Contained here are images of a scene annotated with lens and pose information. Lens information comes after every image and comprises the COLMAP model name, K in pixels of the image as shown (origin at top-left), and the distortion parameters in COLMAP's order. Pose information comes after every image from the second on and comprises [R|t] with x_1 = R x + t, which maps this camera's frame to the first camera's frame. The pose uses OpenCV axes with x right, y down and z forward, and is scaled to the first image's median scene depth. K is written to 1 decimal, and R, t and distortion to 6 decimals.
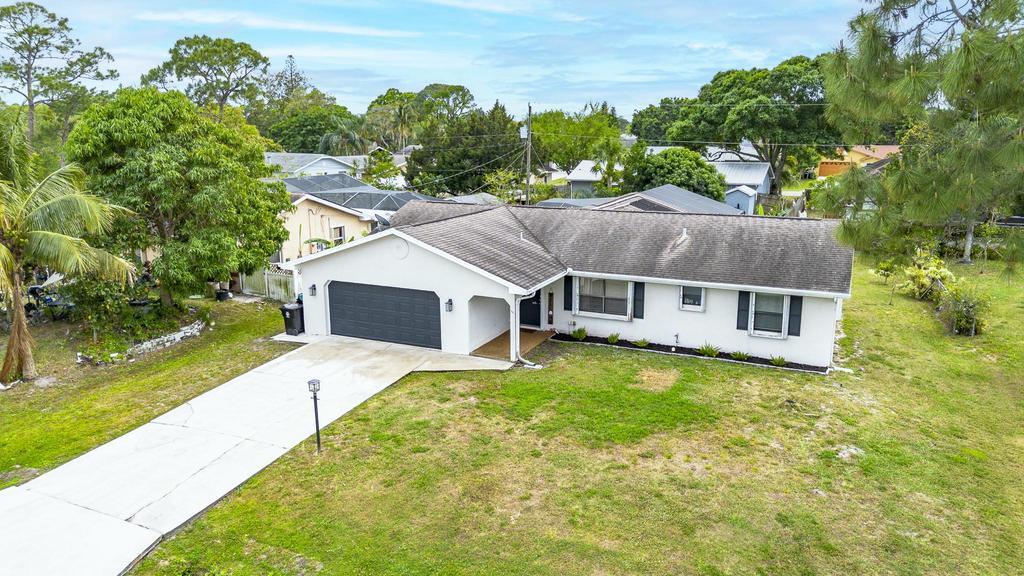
lens RADIAL K [[725.2, 0, 514.8], [0, 725.2, 288.2], [0, 0, 1]] dist [0.068958, -0.066367]
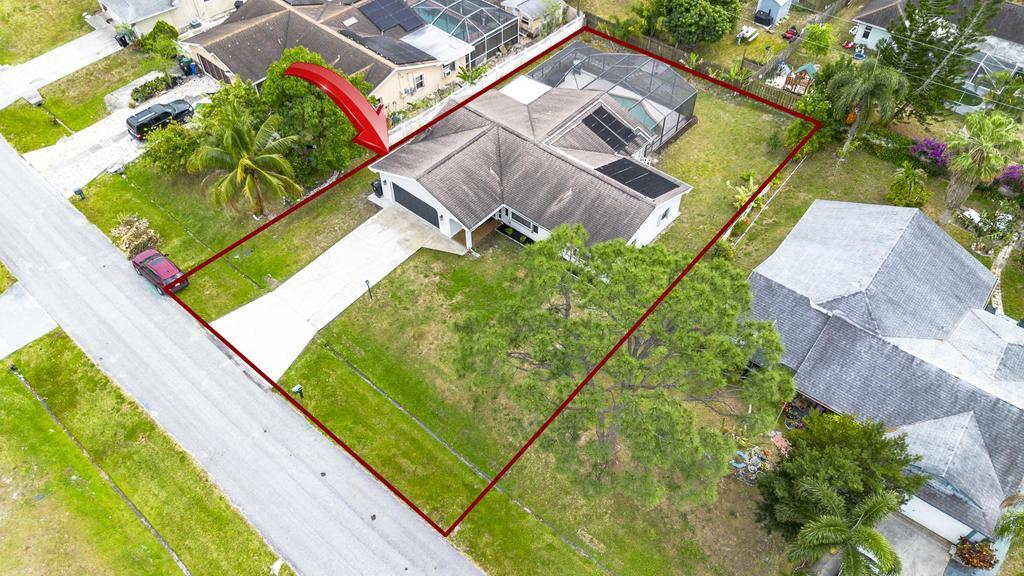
lens RADIAL K [[725.2, 0, 514.8], [0, 725.2, 288.2], [0, 0, 1]] dist [0.068958, -0.066367]
pose [[0.963352, 0.204863, -0.173157, 0.527745], [-0.064536, 0.803584, 0.591683, -1.085343], [0.260360, -0.558824, 0.787355, -0.716541]]
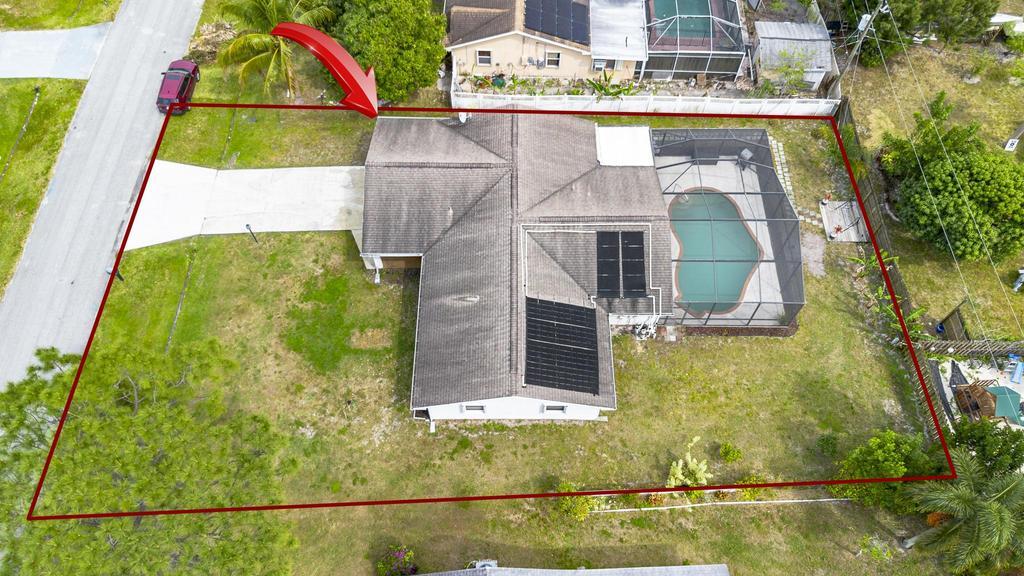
lens RADIAL K [[725.2, 0, 514.8], [0, 725.2, 288.2], [0, 0, 1]] dist [0.068958, -0.066367]
pose [[0.421961, 0.788618, -0.447247, 0.989205], [-0.204888, 0.563502, 0.800304, -1.381901], [0.883159, -0.246062, 0.399354, 0.572299]]
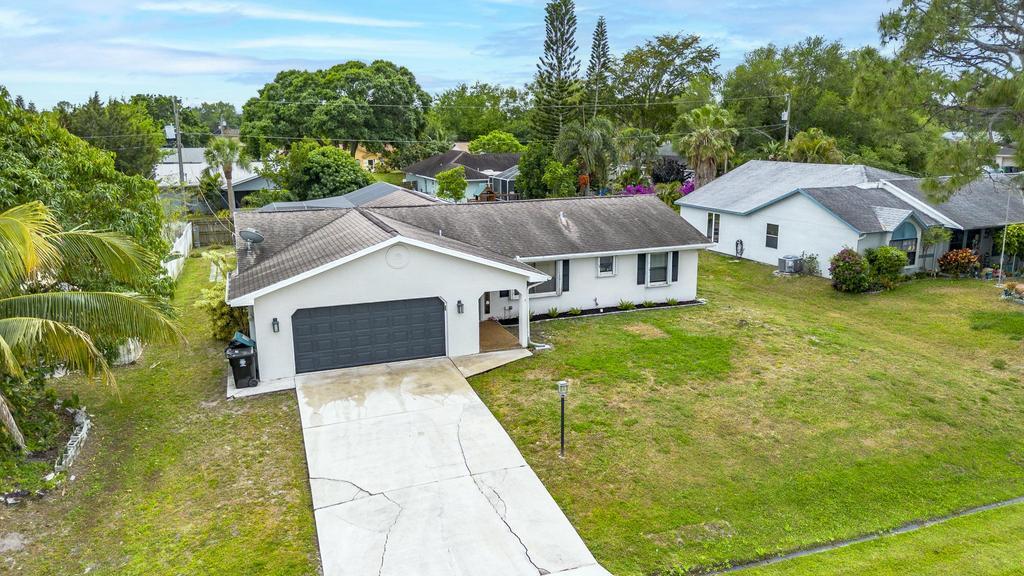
lens RADIAL K [[725.2, 0, 514.8], [0, 725.2, 288.2], [0, 0, 1]] dist [0.068958, -0.066367]
pose [[0.703135, -0.159951, 0.692833, -0.729676], [0.160630, 0.984914, 0.064364, -0.053782], [-0.692676, 0.066034, 0.718220, 0.250204]]
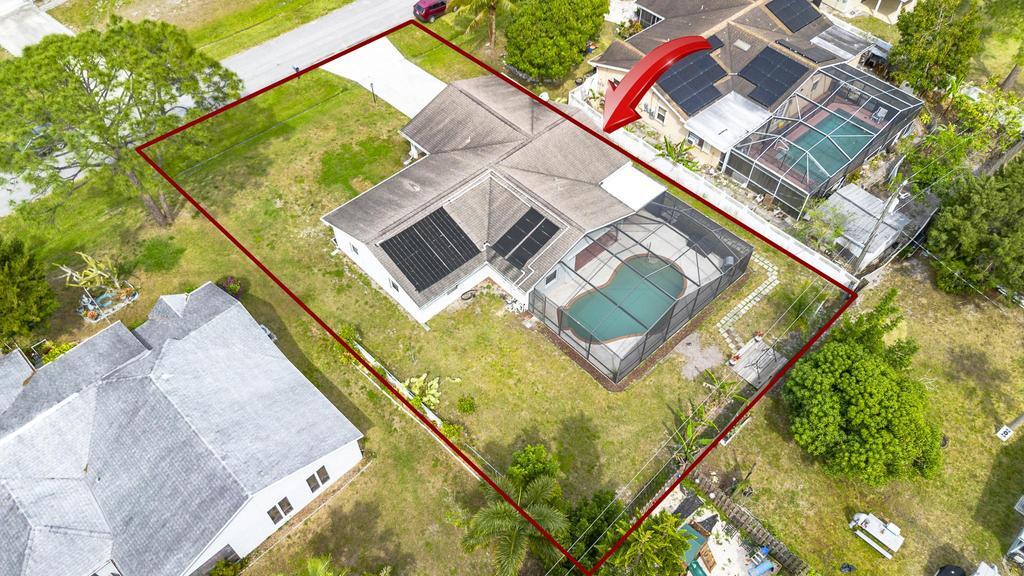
lens RADIAL K [[725.2, 0, 514.8], [0, 725.2, 288.2], [0, 0, 1]] dist [0.068958, -0.066367]
pose [[-0.365423, 0.730484, -0.576940, 1.504780], [-0.208632, 0.539762, 0.815555, -1.606280], [0.907160, 0.418390, -0.044839, 1.566206]]
